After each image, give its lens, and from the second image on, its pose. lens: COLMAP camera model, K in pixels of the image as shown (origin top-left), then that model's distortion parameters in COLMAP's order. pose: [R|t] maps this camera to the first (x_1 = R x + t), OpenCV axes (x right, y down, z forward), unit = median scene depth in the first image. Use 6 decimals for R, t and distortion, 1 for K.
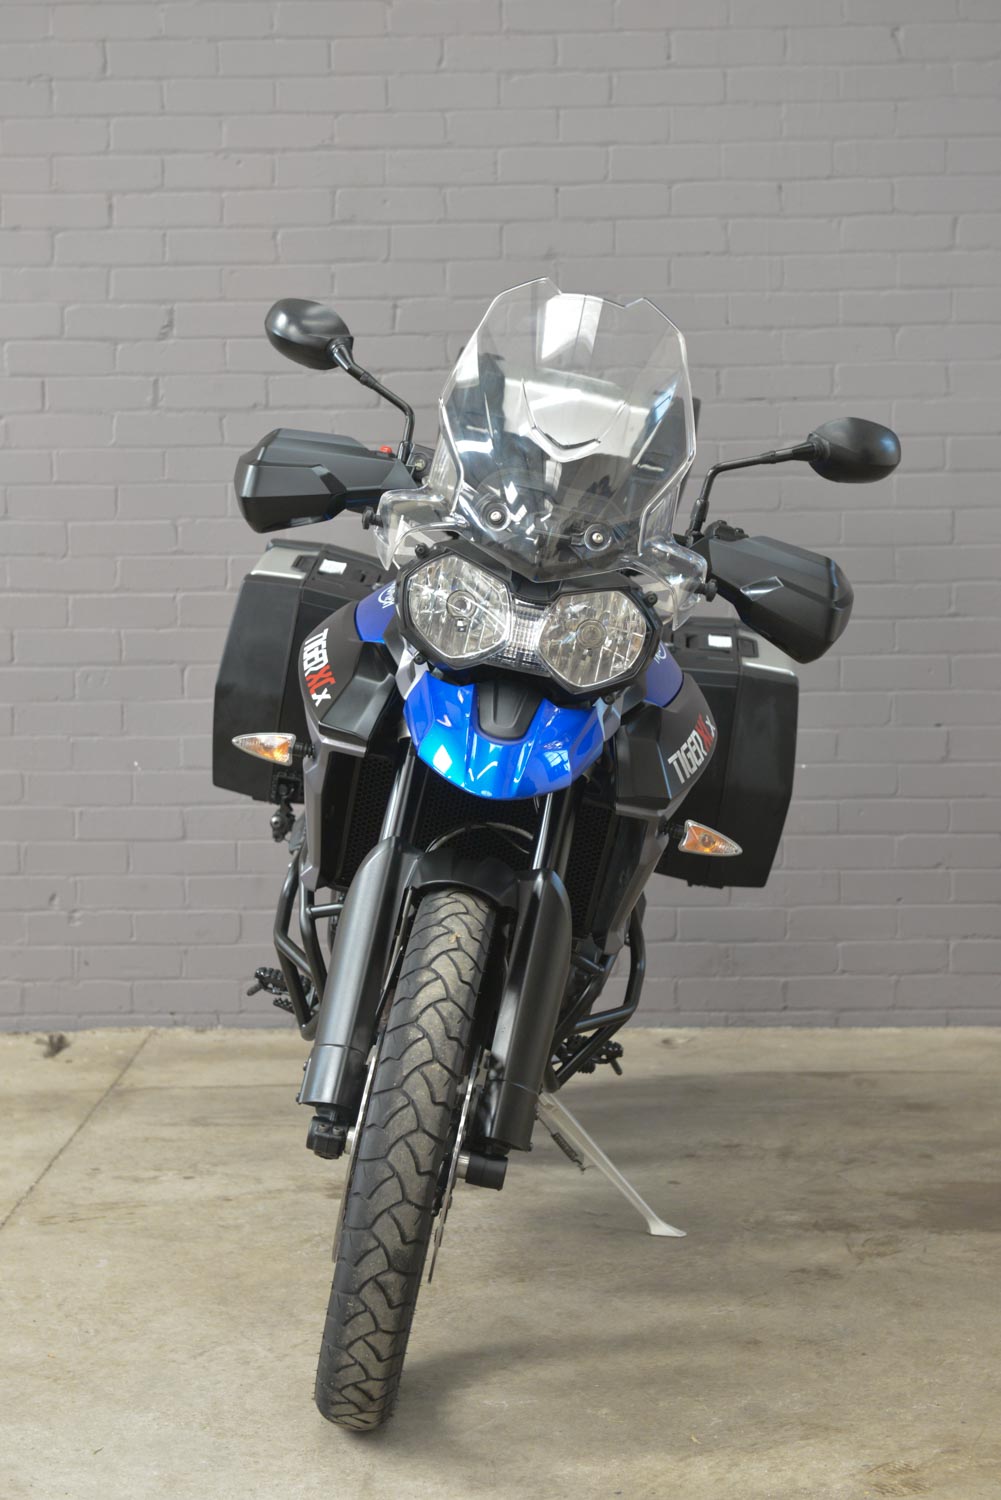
lens RADIAL K [[2651.6, 0, 500.5], [0, 2651.6, 750.0], [0, 0, 1]] dist [0.105492, 0.015653]
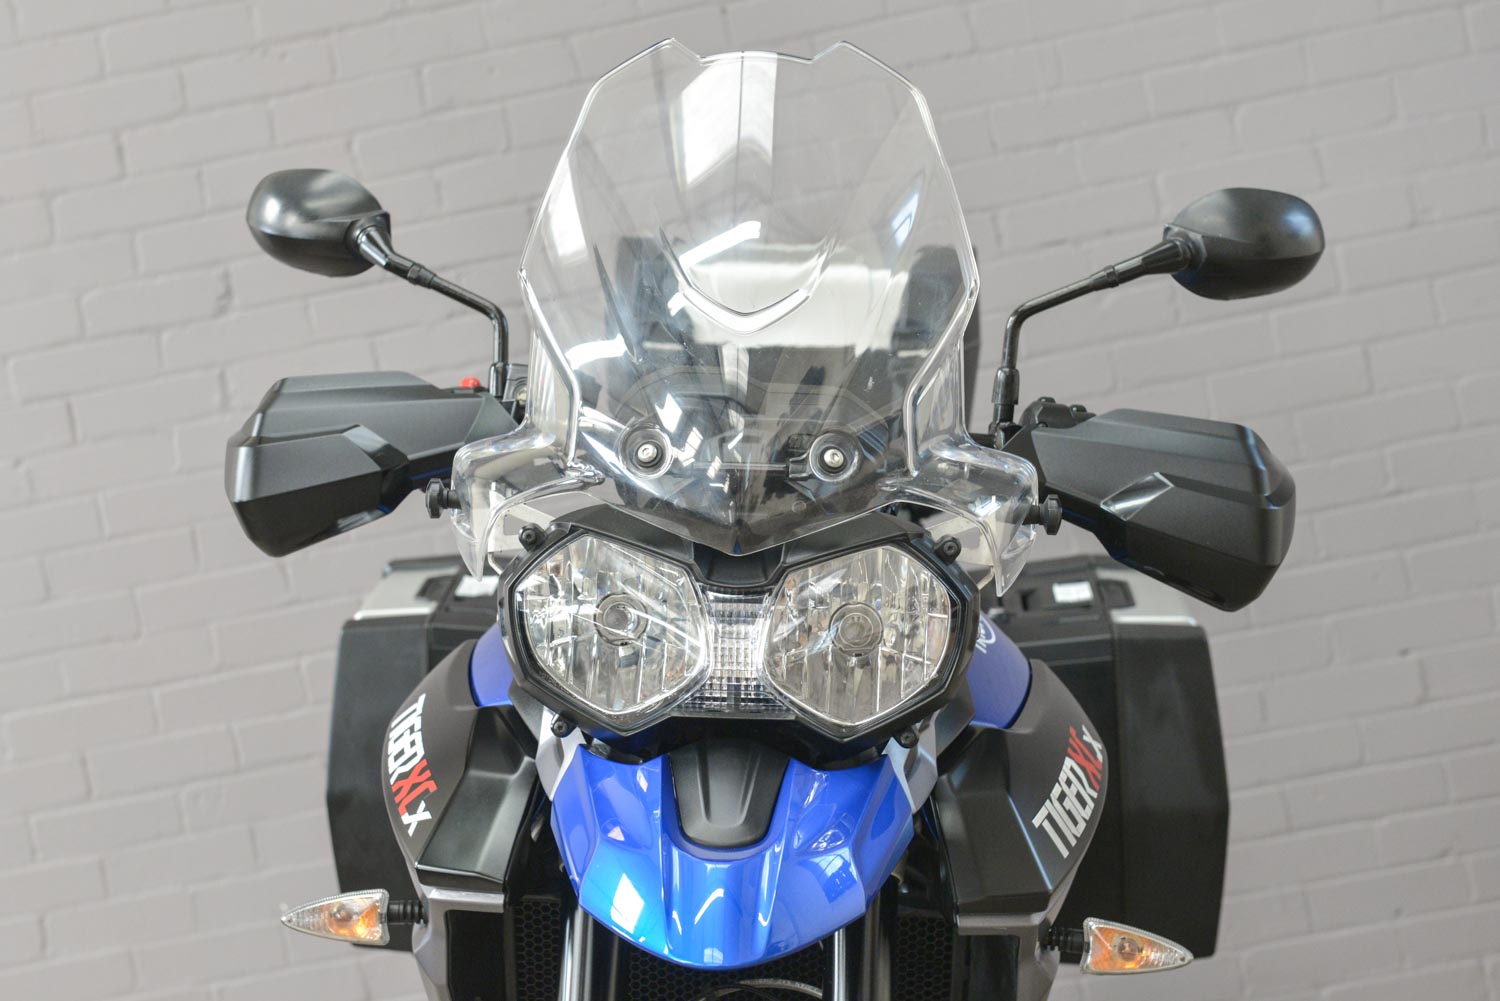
lens RADIAL K [[2651.0, 0, 702.3], [0, 2651.0, 502.3], [0, 0, 1]] dist [0.121874, -0.032702]
pose [[0.982967, -0.179465, -0.039601, 0.027873], [0.175311, 0.980297, -0.091014, -0.023296], [0.055154, 0.082521, 0.995062, 0.415644]]
